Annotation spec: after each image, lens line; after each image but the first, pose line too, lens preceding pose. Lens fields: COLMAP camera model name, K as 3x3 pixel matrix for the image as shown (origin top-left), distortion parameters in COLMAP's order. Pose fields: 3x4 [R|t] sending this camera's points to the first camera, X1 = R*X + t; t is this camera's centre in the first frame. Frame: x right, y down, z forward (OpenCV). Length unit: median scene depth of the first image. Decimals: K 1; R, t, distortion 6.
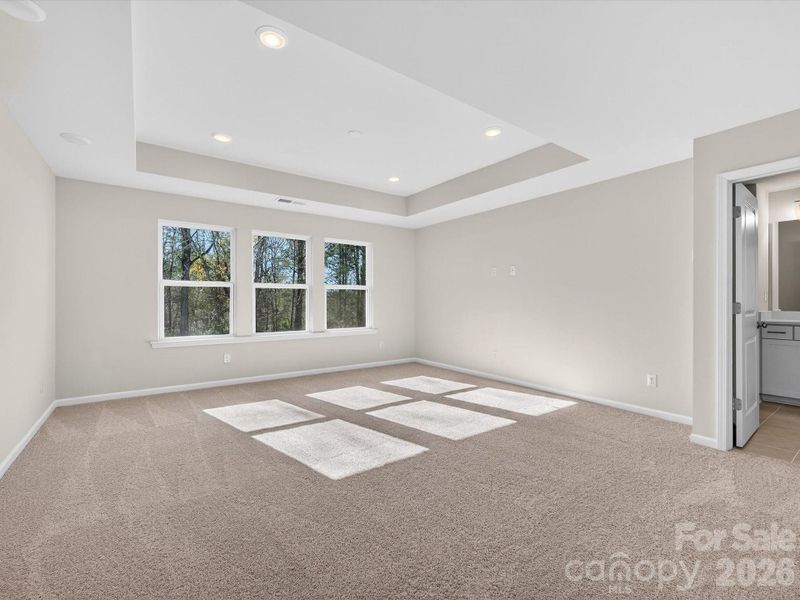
lens RADIAL K [[363.1, 0, 399.3], [0, 363.1, 304.5], [0, 0, 1]] dist [0.000132, 0.000024]
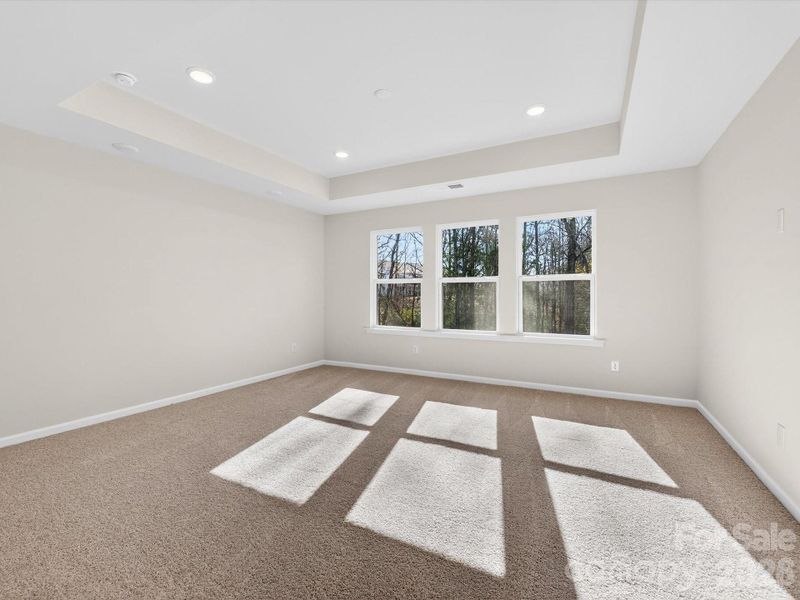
lens RADIAL K [[362.6, 0, 390.0], [0, 362.6, 297.0], [0, 0, 1]] dist [0.001766, 0.000086]
pose [[0.430444, 0.009353, -0.902569, 0.471075], [-0.010577, 0.999930, 0.005318, -0.011615], [0.902555, 0.007257, 0.430513, 0.492698]]
